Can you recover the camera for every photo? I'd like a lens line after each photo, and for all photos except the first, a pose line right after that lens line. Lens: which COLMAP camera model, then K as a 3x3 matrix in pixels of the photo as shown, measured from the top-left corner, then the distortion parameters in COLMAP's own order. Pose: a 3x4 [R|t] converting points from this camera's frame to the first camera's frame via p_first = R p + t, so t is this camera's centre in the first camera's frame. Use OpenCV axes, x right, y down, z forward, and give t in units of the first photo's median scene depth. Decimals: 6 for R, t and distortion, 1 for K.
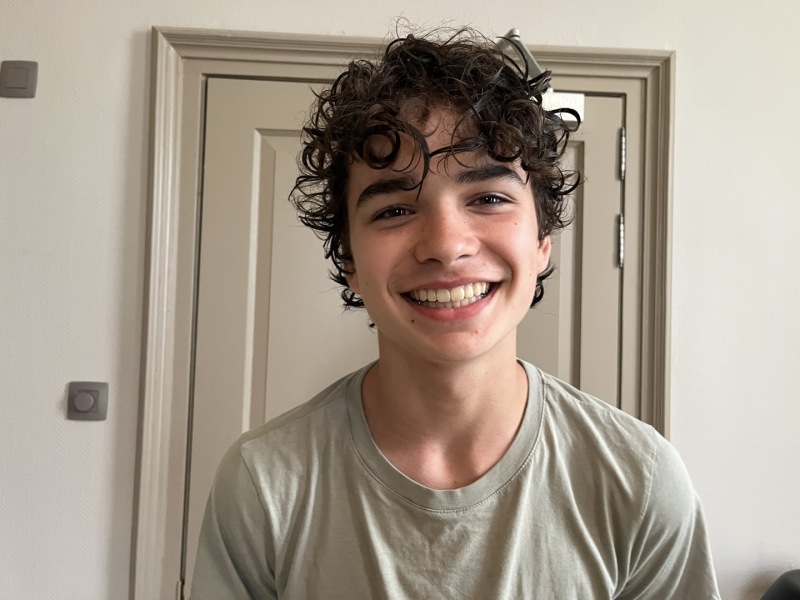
lens RADIAL K [[500.3, 0, 372.5], [0, 500.3, 309.1], [0, 0, 1]] dist [0.008783, -0.000364]
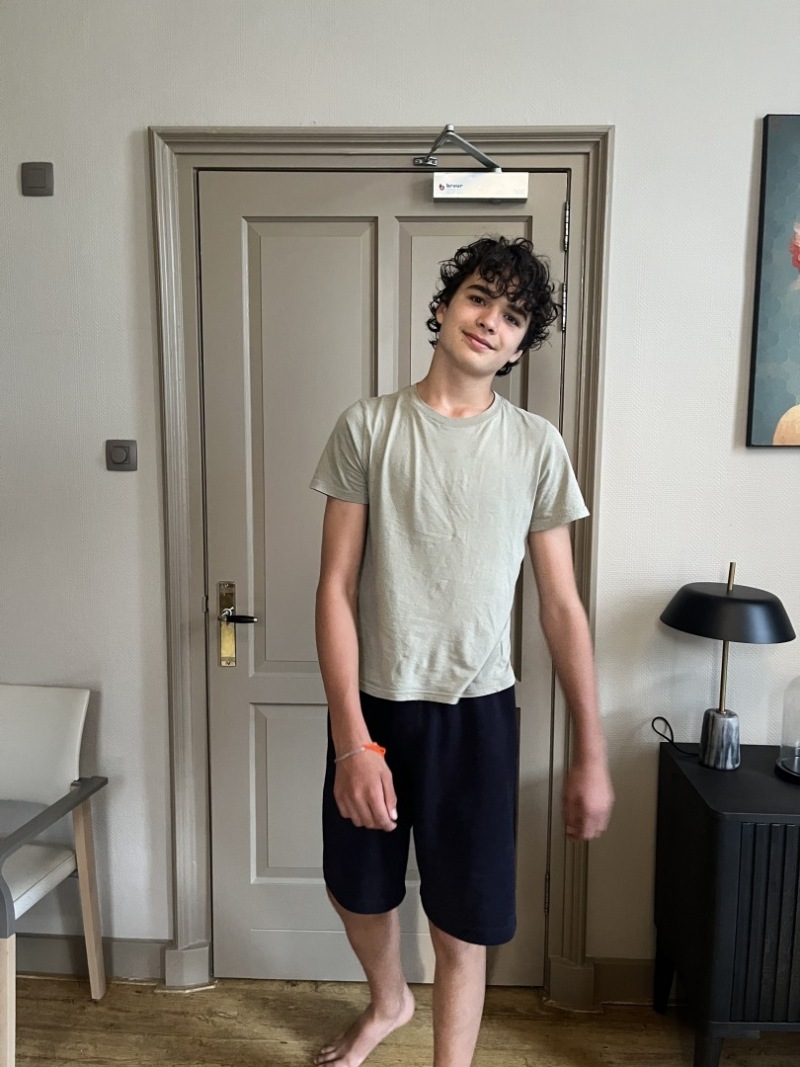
lens RADIAL K [[787.1, 0, 413.4], [0, 787.1, 533.8], [0, 0, 1]] dist [0.116390, -0.140832]
pose [[0.997806, -0.015889, -0.064275, 0.265907], [0.024643, 0.990154, 0.137797, 0.117489], [0.061453, -0.139079, 0.988373, -0.897540]]
